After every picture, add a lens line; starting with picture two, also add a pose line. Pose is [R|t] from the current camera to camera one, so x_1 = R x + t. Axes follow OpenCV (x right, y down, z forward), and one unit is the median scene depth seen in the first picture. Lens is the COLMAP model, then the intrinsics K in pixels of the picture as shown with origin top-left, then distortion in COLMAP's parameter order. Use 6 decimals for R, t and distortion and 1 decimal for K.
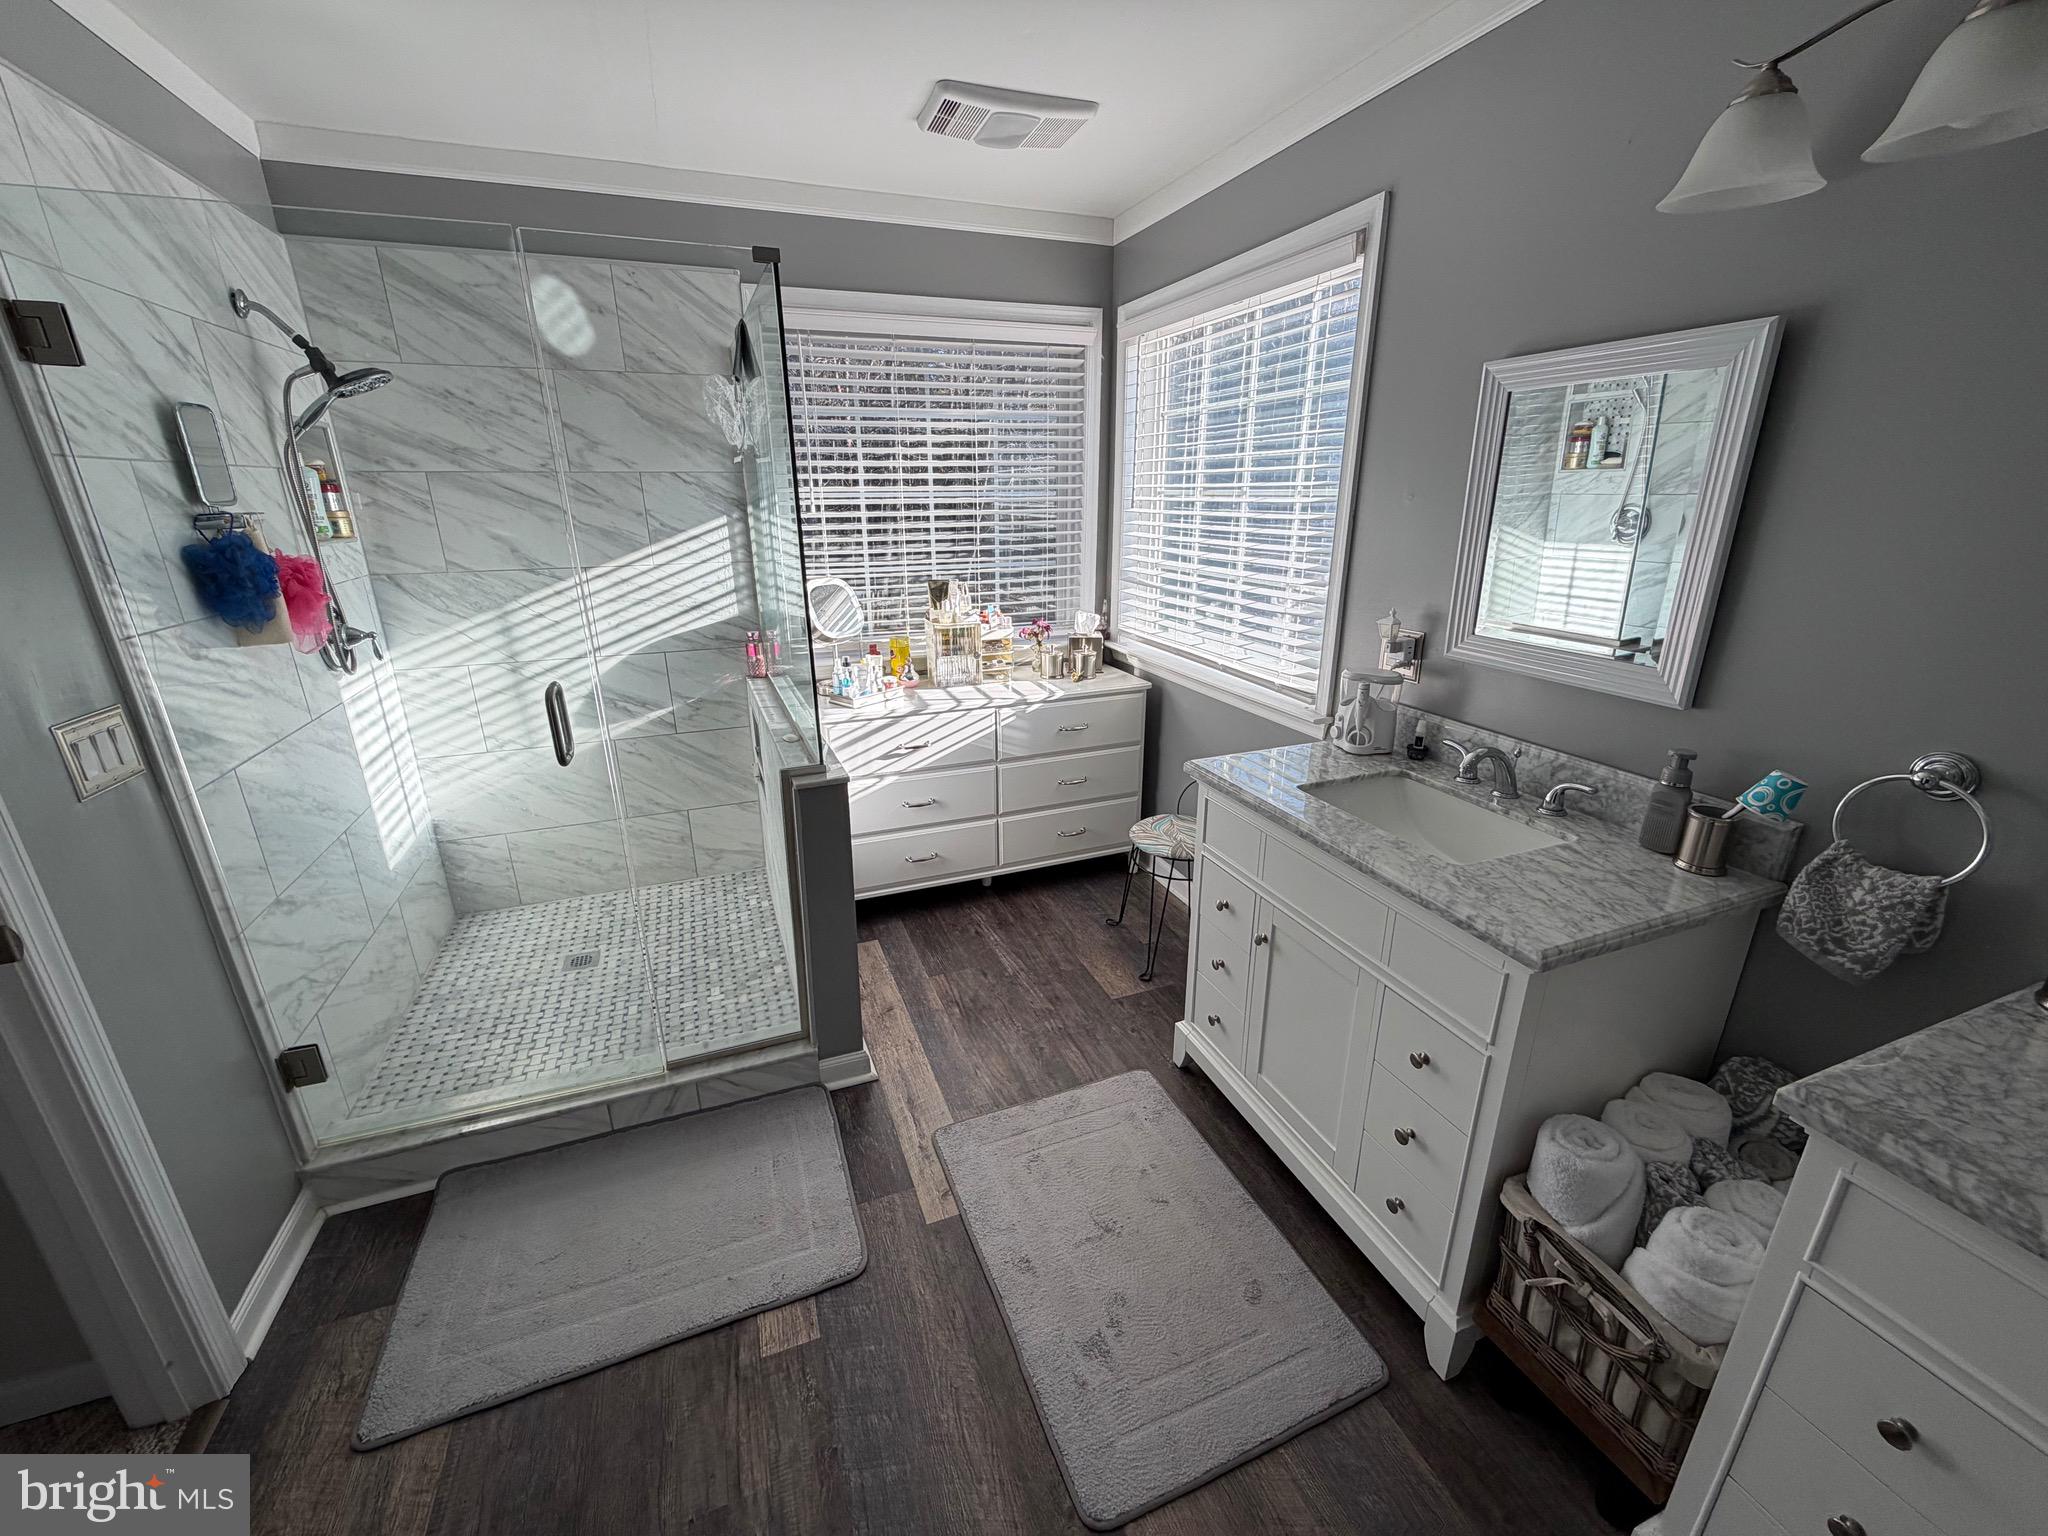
lens RADIAL K [[814.0, 0, 1022.6], [0, 814.0, 763.9], [0, 0, 1]] dist [-0.003032, 0.000433]
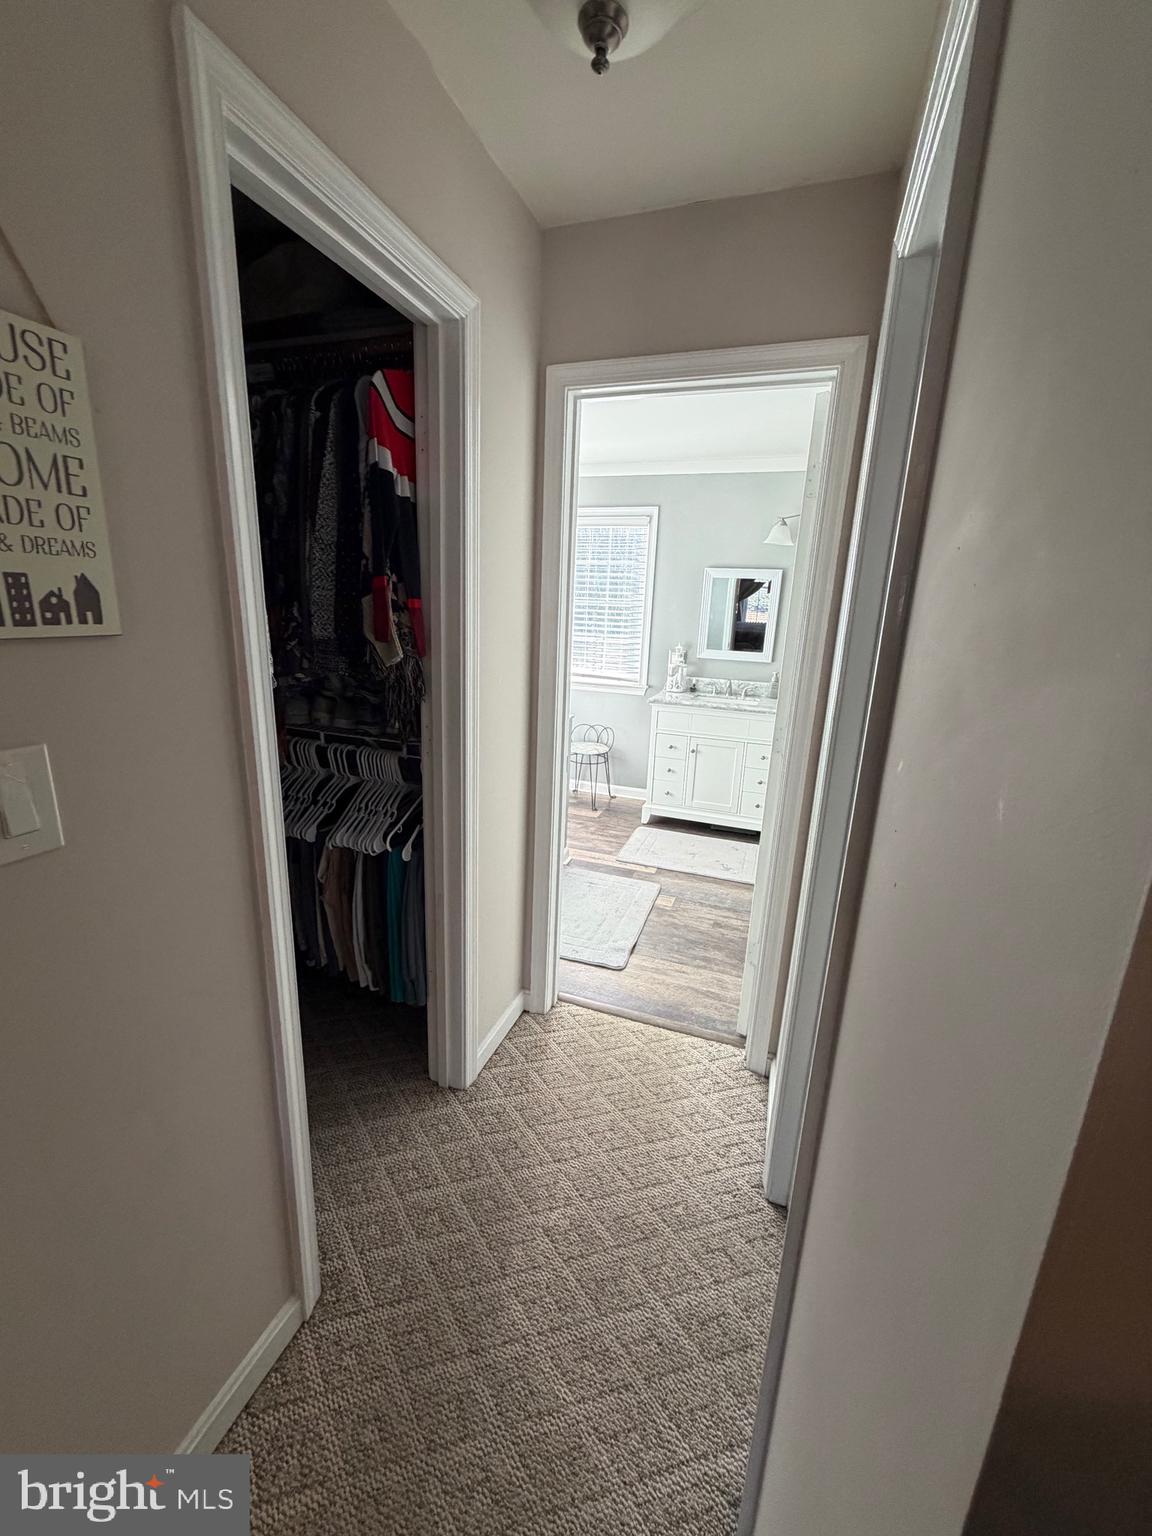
lens RADIAL K [[610.5, 0, 578.4], [0, 610.5, 763.0], [0, 0, 1]] dist [-0.003032, 0.000433]
pose [[0.649290, -0.161736, 0.743144, -1.614064], [0.200355, 0.978986, 0.038012, 0.085721], [-0.733676, 0.124212, 0.668051, -0.181981]]
